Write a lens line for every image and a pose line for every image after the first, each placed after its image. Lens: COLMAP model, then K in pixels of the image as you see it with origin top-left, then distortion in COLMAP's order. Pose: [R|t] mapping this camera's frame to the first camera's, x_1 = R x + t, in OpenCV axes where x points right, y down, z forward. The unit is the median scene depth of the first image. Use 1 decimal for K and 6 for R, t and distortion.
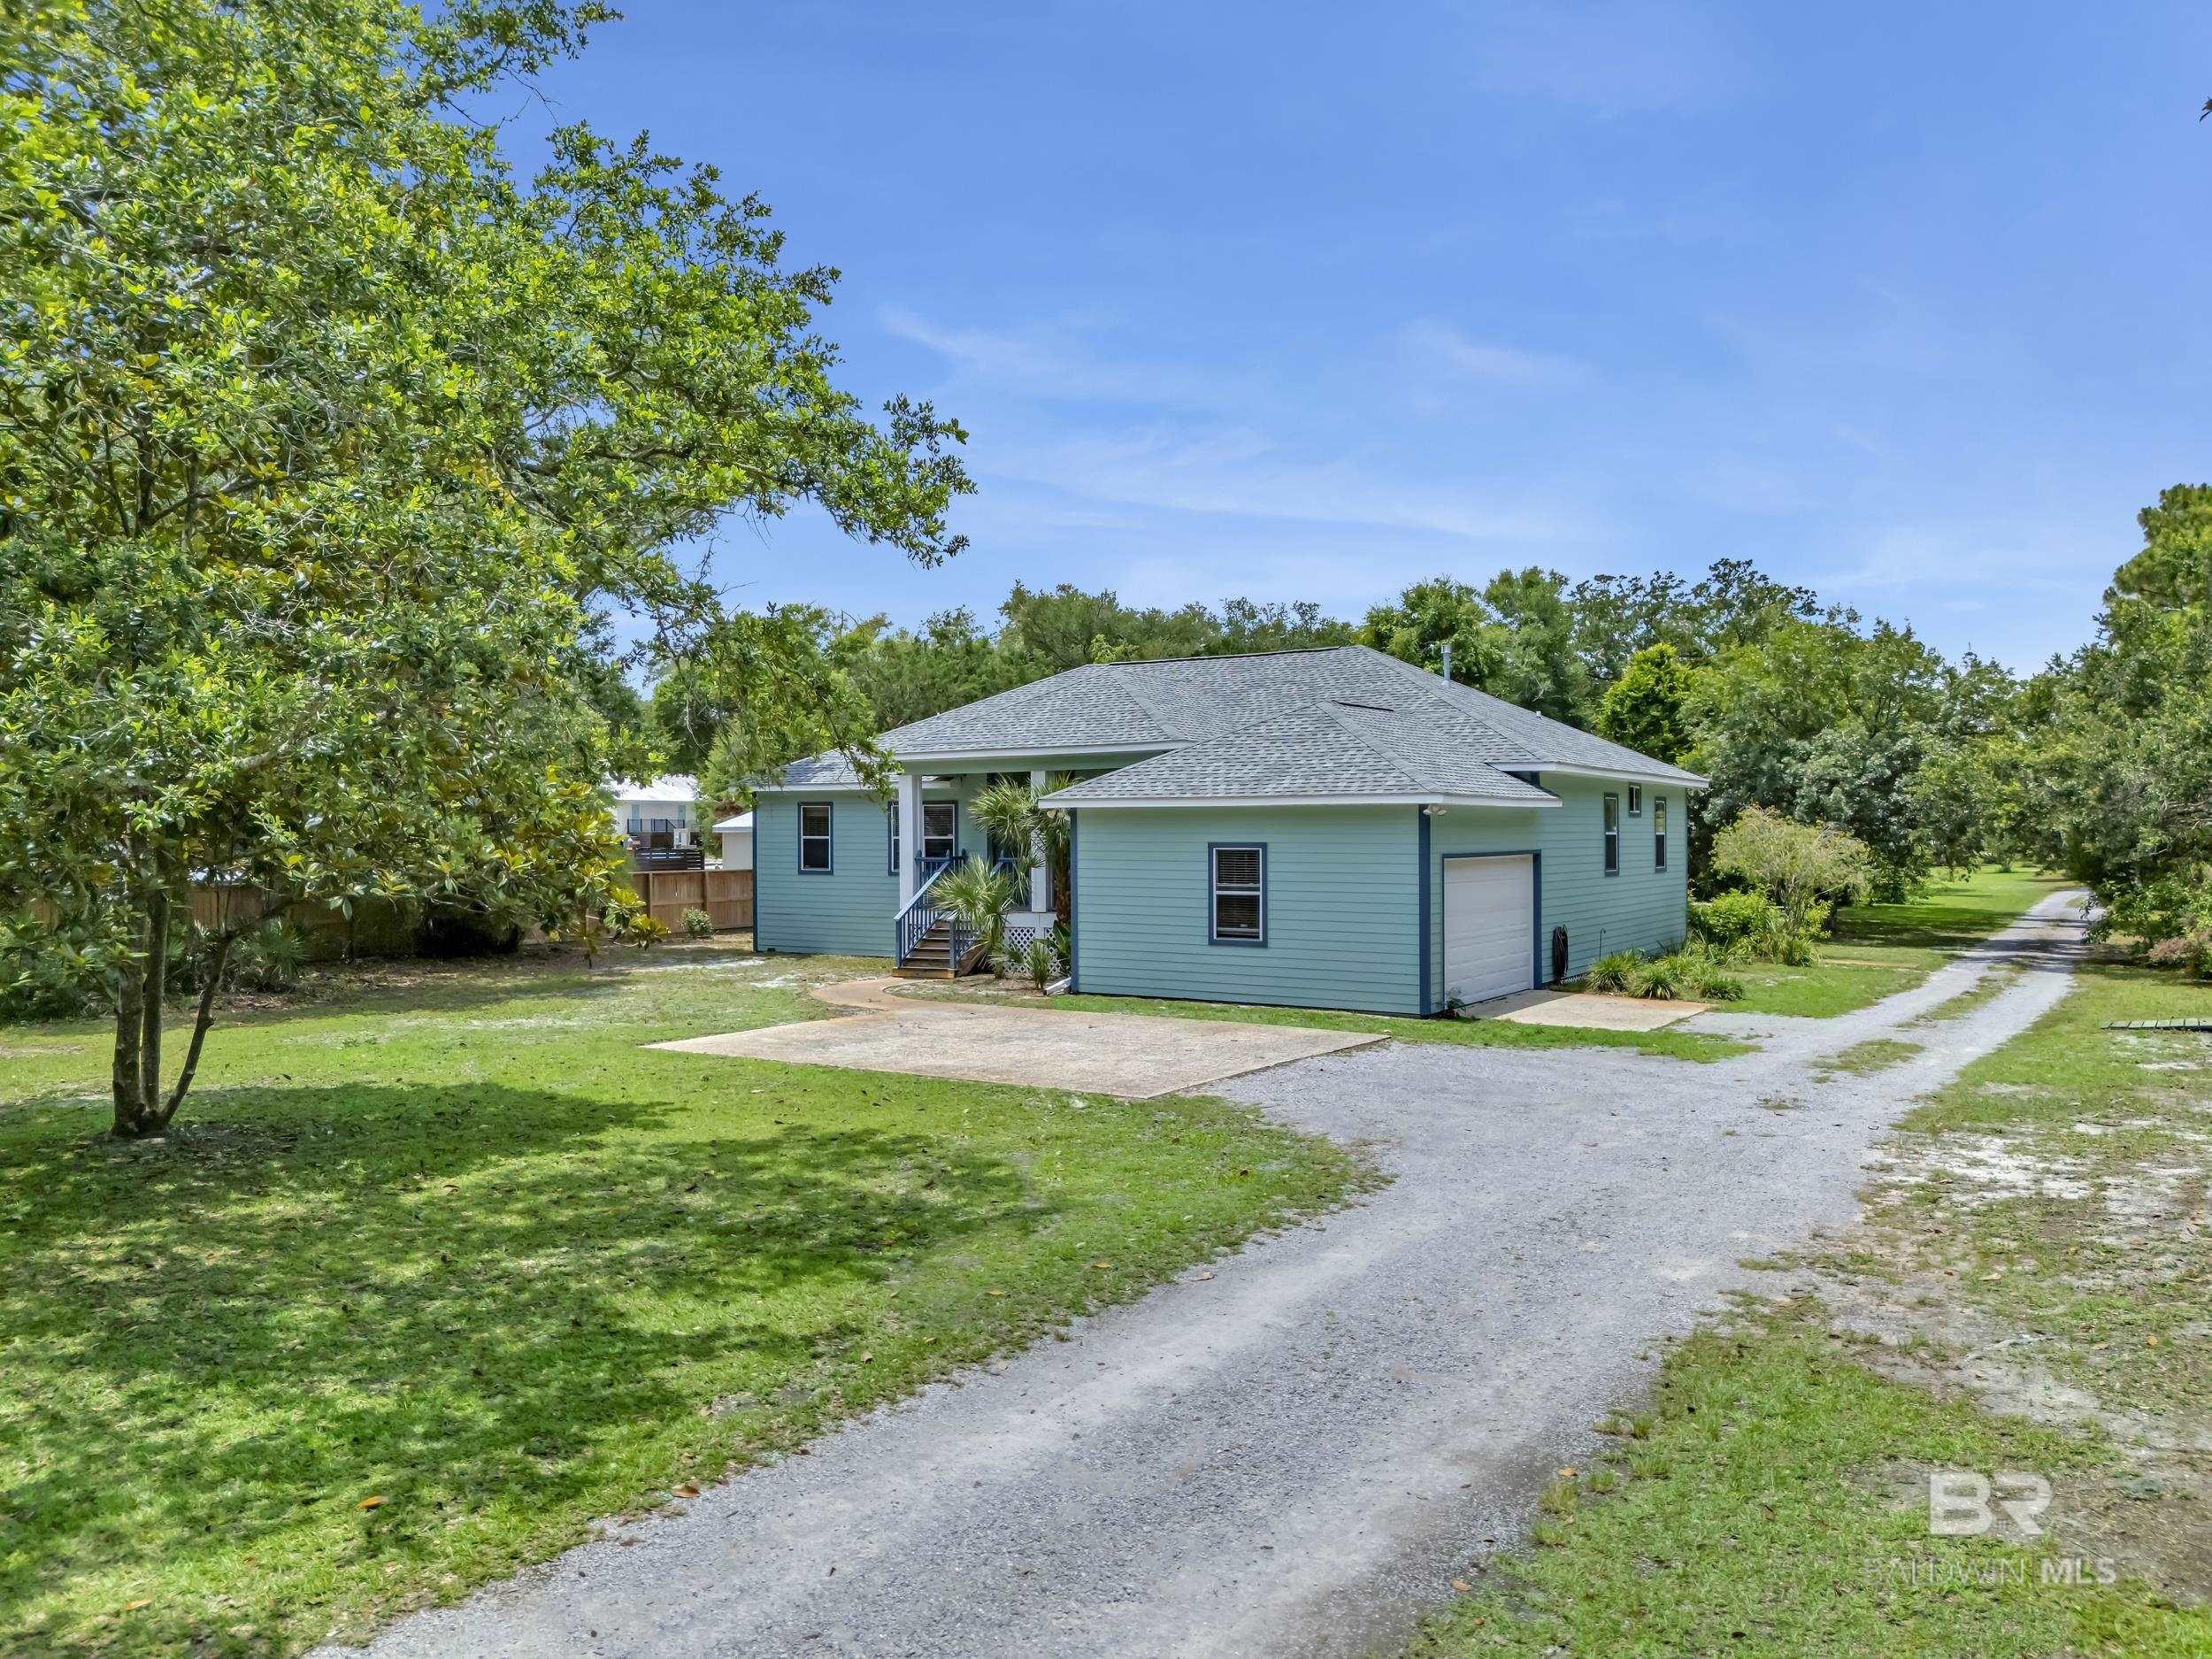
lens RADIAL K [[1703.2, 0, 1106.0], [0, 1703.2, 829.5], [0, 0, 1]] dist [0.071905, -0.062930]
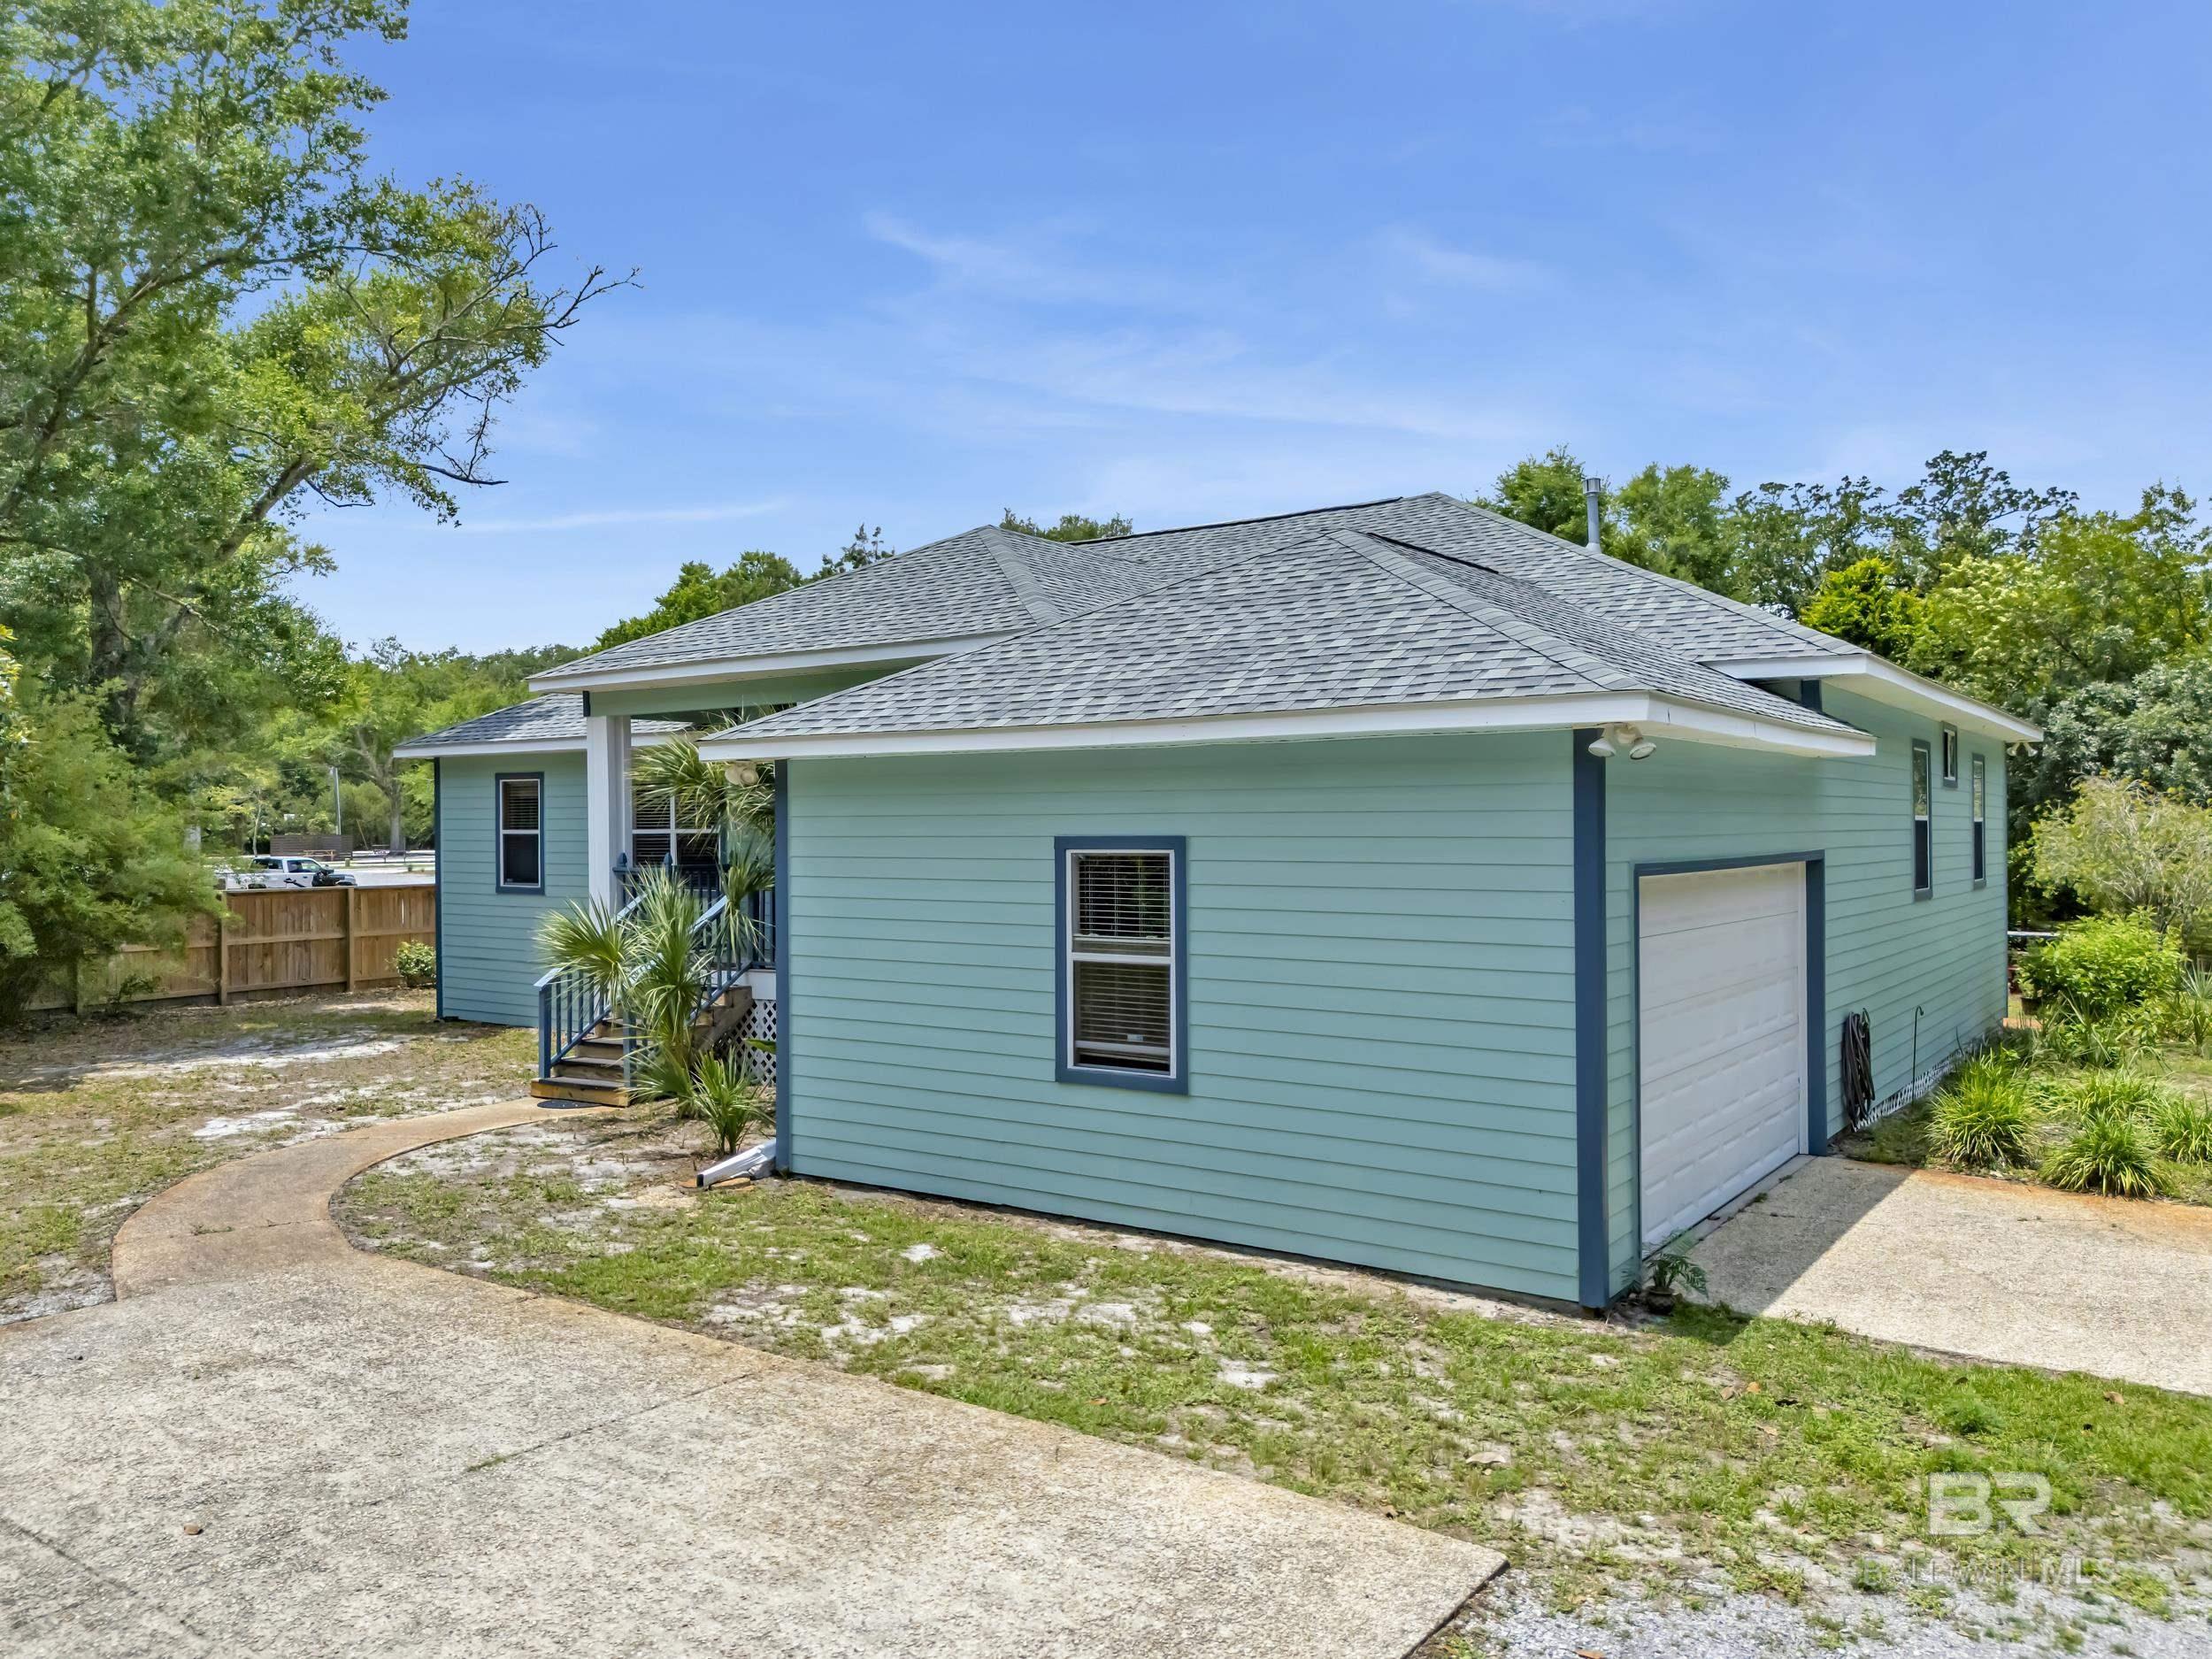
lens RADIAL K [[1603.4, 0, 1152.8], [0, 1603.4, 843.0], [0, 0, 1]] dist [0.078548, 0.002479]
pose [[0.999291, -0.002821, -0.037542, 0.090746], [0.003147, 0.999958, 0.008627, 0.005432], [0.037516, -0.008739, 0.999258, 0.557718]]
